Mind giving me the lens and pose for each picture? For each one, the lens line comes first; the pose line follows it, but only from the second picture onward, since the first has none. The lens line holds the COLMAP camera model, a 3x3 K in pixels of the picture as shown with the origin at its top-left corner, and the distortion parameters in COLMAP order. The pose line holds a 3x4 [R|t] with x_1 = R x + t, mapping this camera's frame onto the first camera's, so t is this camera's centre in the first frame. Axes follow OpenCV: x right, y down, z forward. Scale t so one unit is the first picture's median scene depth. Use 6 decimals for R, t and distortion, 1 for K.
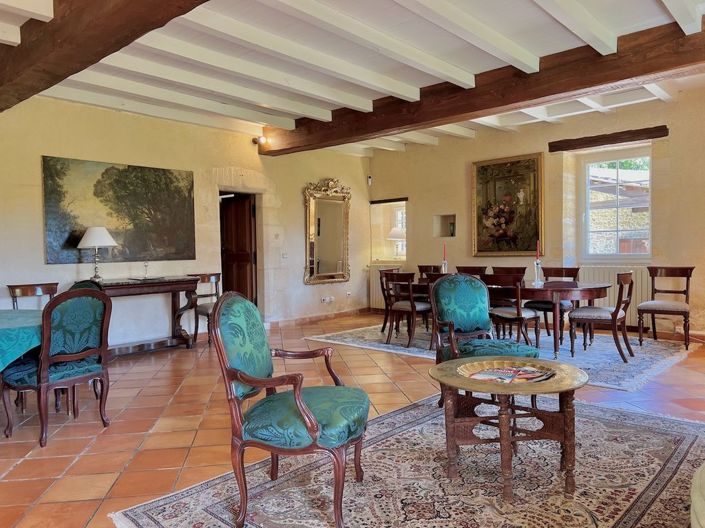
lens RADIAL K [[535.7, 0, 350.7], [0, 535.7, 263.2], [0, 0, 1]] dist [0.025359, -0.011224]
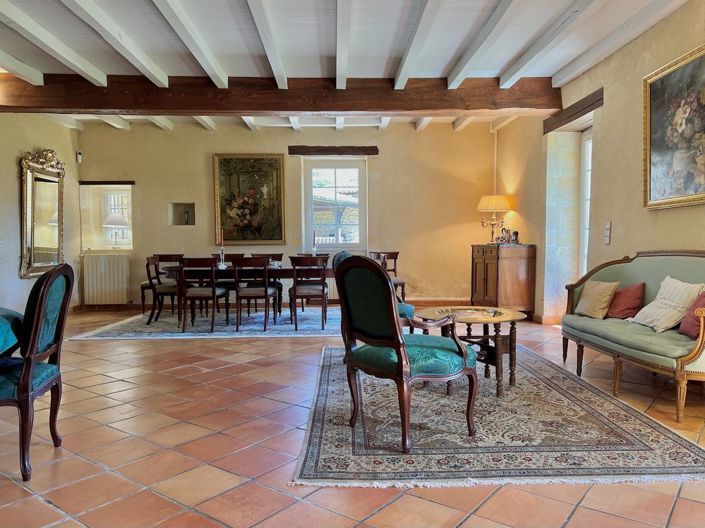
lens RADIAL K [[534.0, 0, 352.3], [0, 534.0, 274.6], [0, 0, 1]] dist [0.047217, -0.006585]
pose [[0.718299, -0.028127, 0.695166, -0.327787], [0.010748, 0.999512, 0.029336, 0.018816], [-0.695652, -0.013600, 0.718250, 0.072443]]
